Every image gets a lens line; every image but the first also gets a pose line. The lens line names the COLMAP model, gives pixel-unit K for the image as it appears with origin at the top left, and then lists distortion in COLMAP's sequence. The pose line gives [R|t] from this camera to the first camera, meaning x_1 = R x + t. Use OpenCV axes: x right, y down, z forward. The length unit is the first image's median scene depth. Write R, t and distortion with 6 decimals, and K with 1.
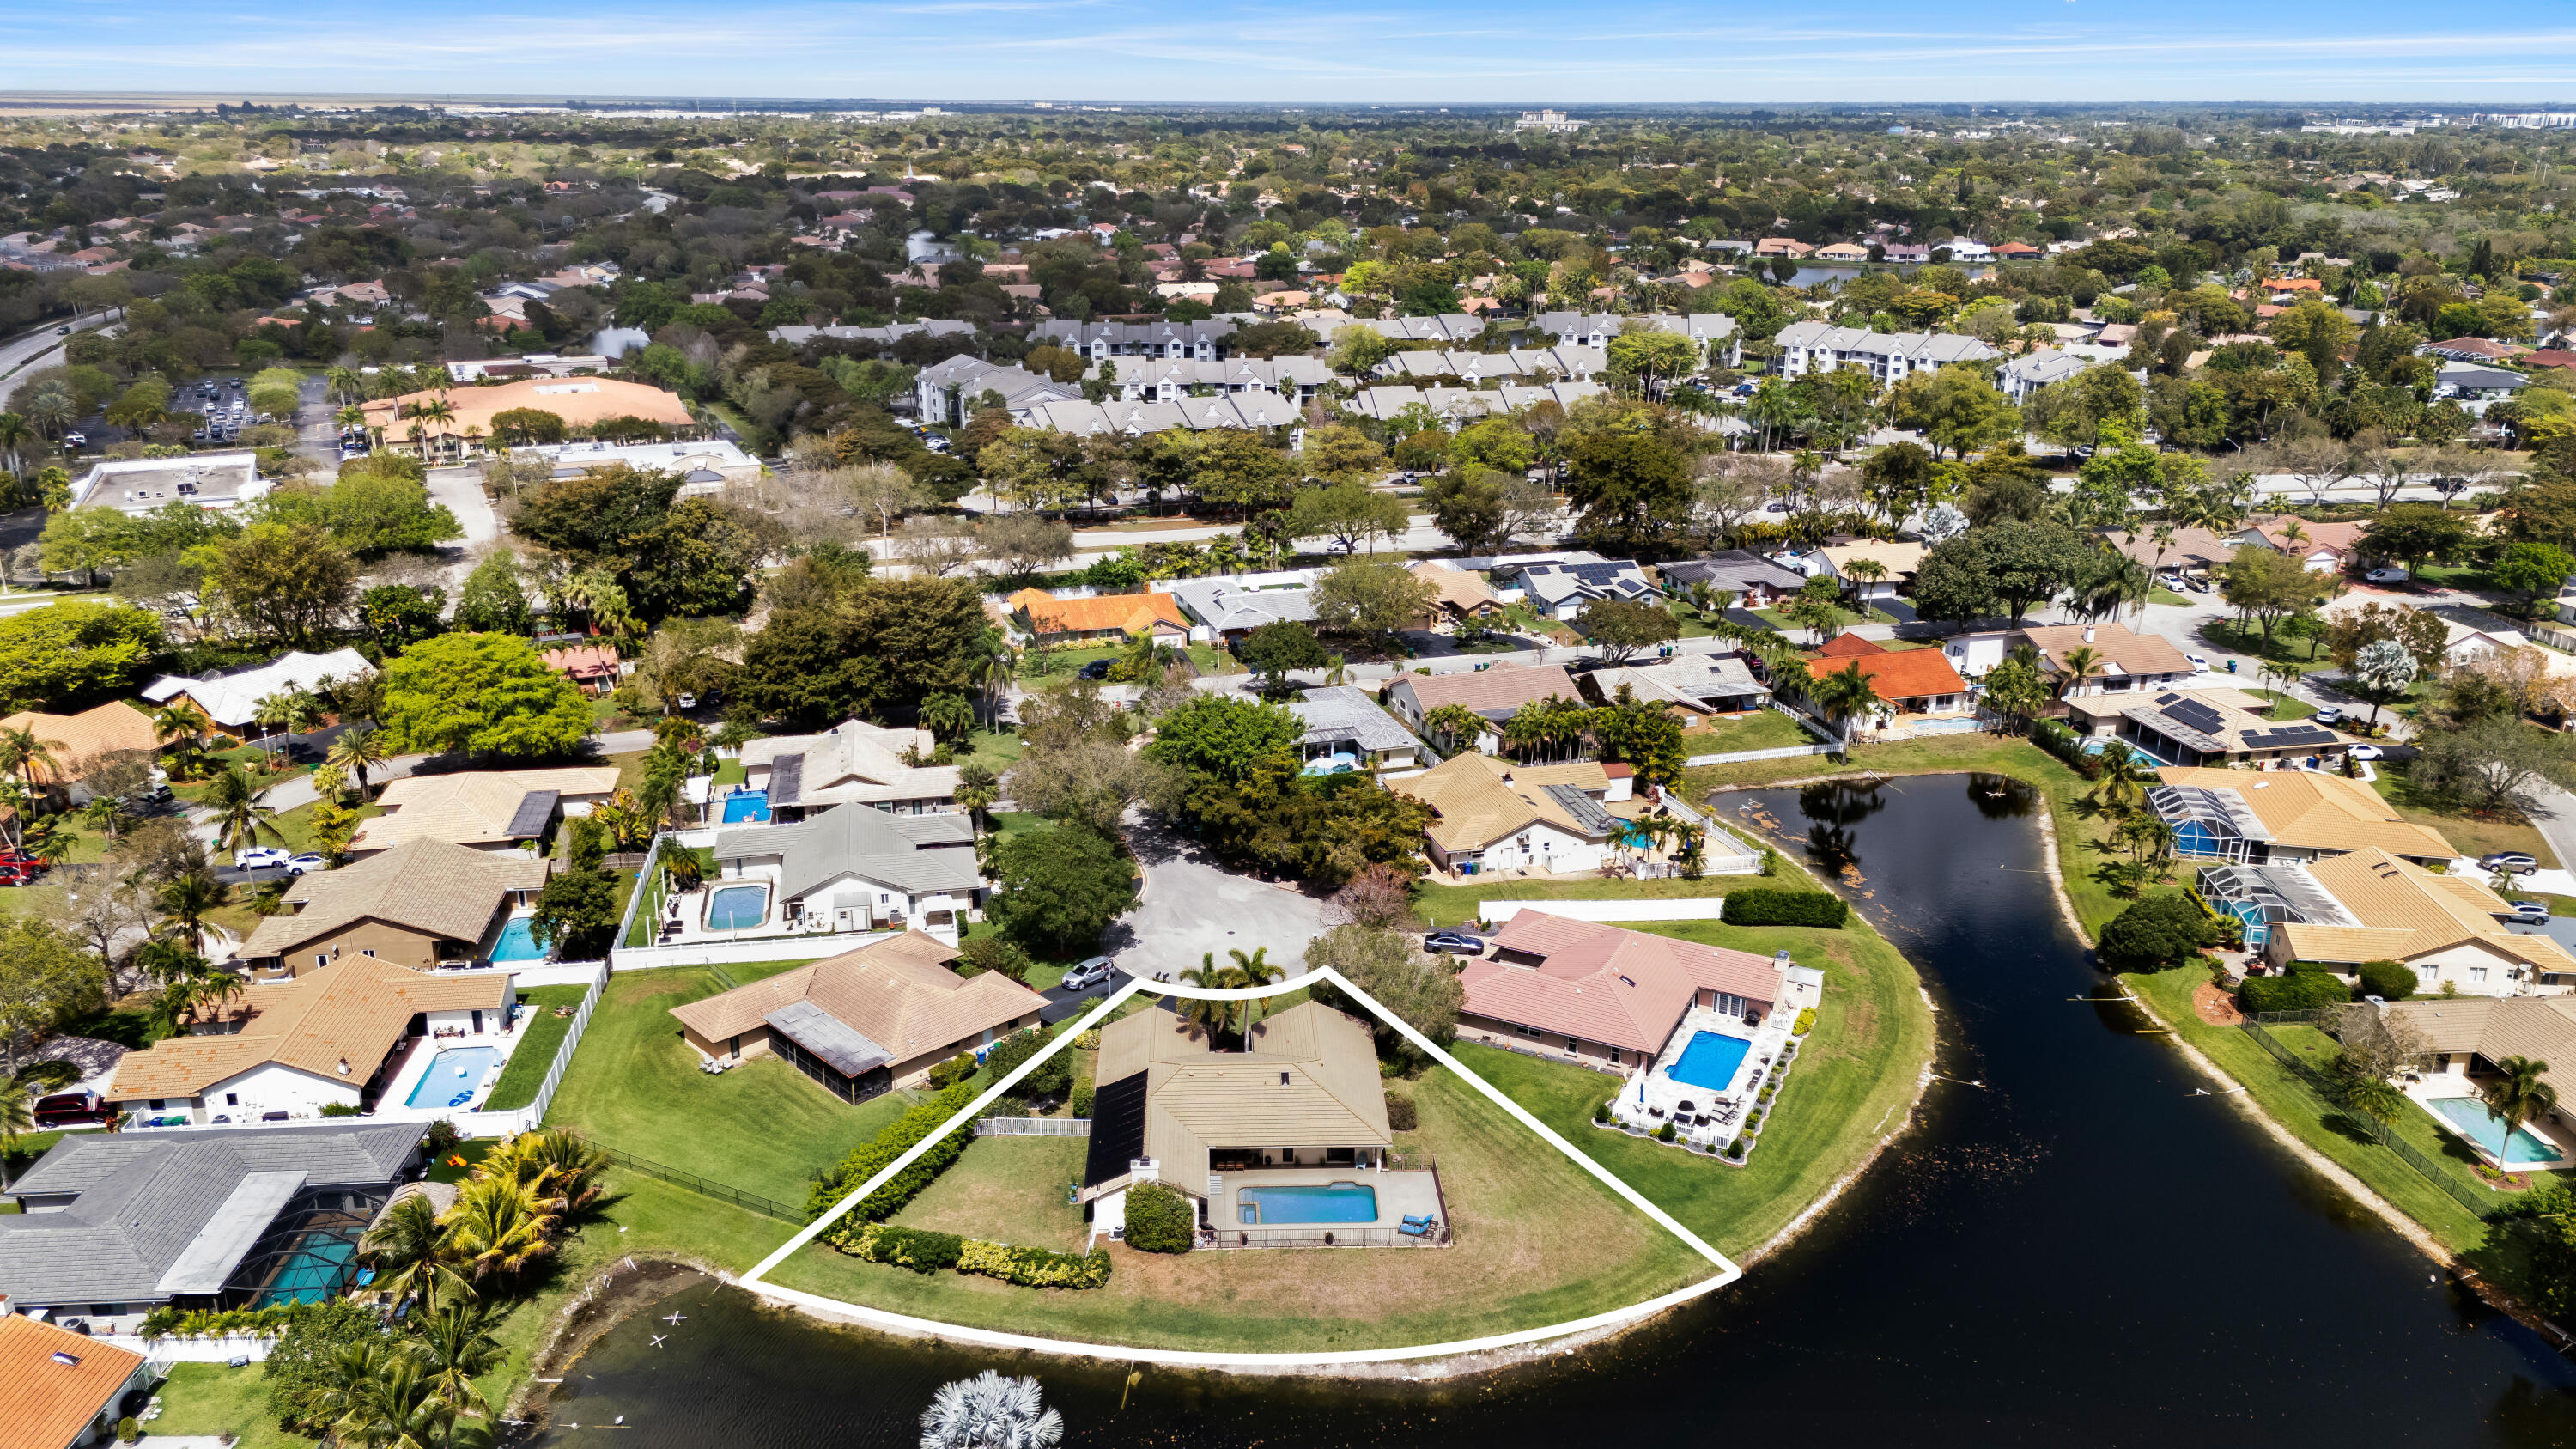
lens RADIAL K [[1810.7, 0, 1288.0], [0, 1810.7, 724.5], [0, 0, 1]] dist [0.078912, -0.000025]
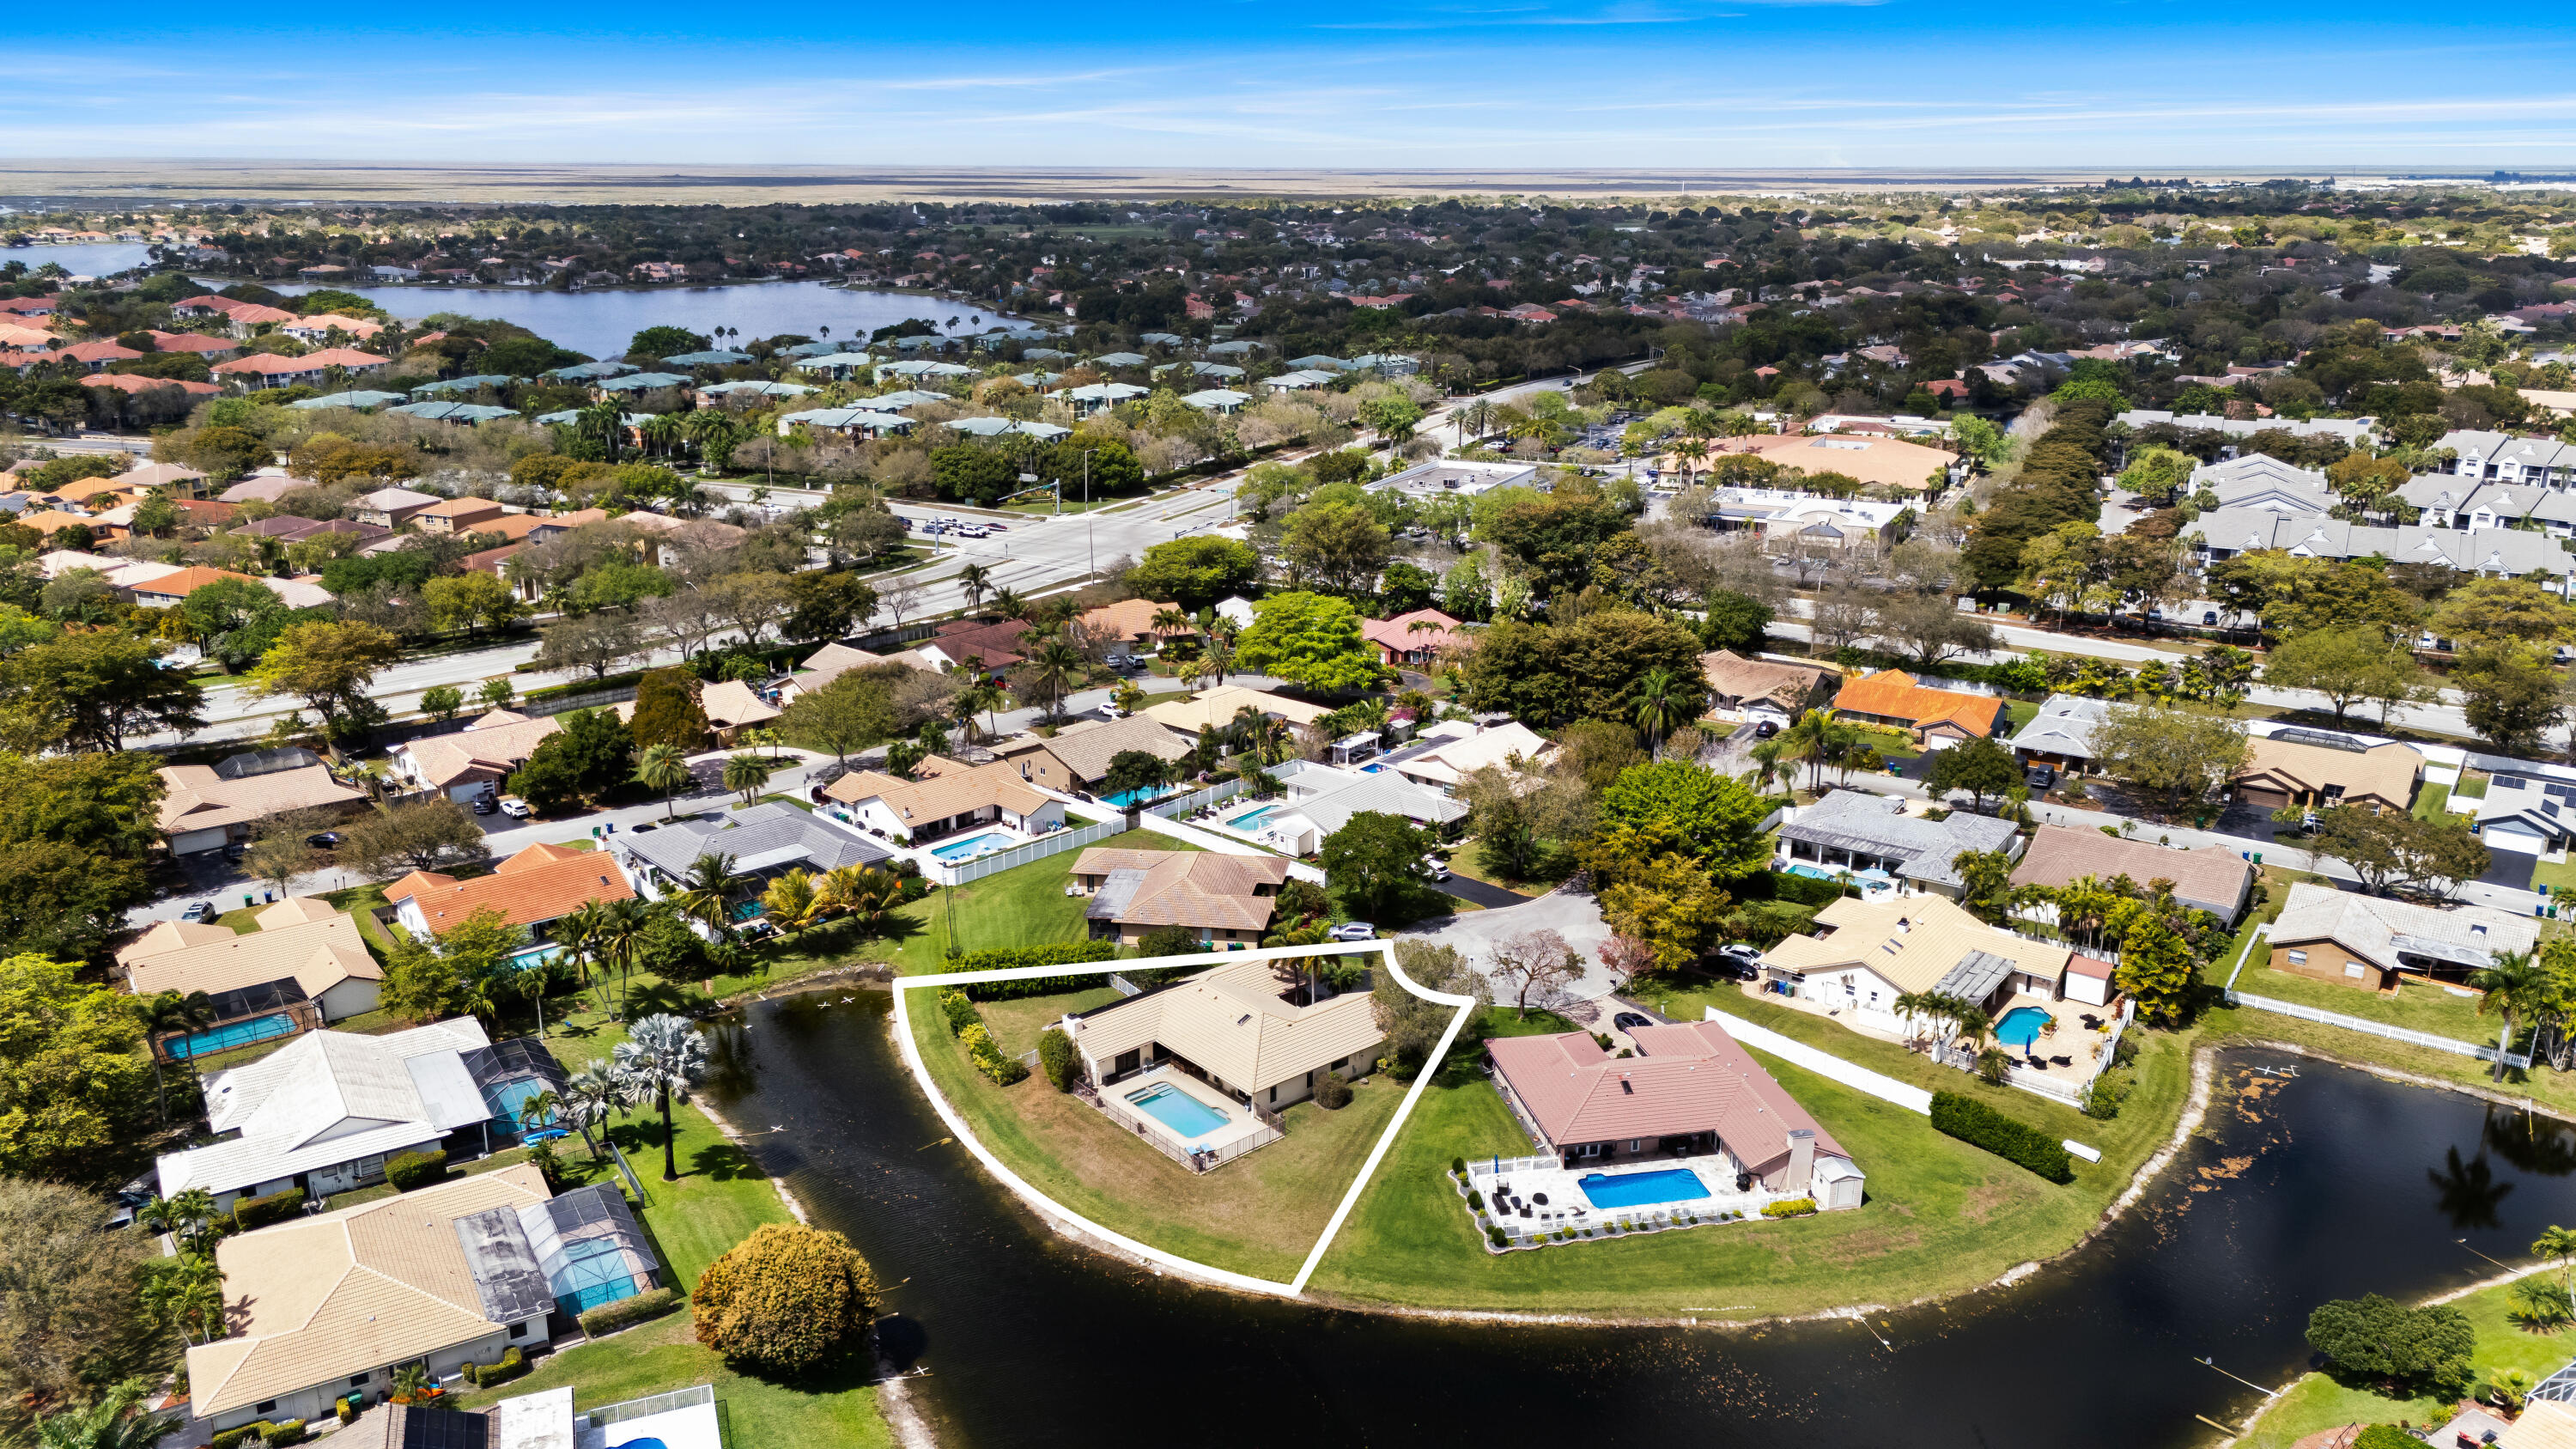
lens RADIAL K [[1810.7, 0, 1288.0], [0, 1810.7, 724.5], [0, 0, 1]] dist [0.078912, -0.000025]
pose [[0.655123, 0.230375, -0.719542, 0.507710], [-0.256131, 0.963701, 0.075346, -0.051099], [0.710781, 0.134936, 0.690349, 0.119989]]
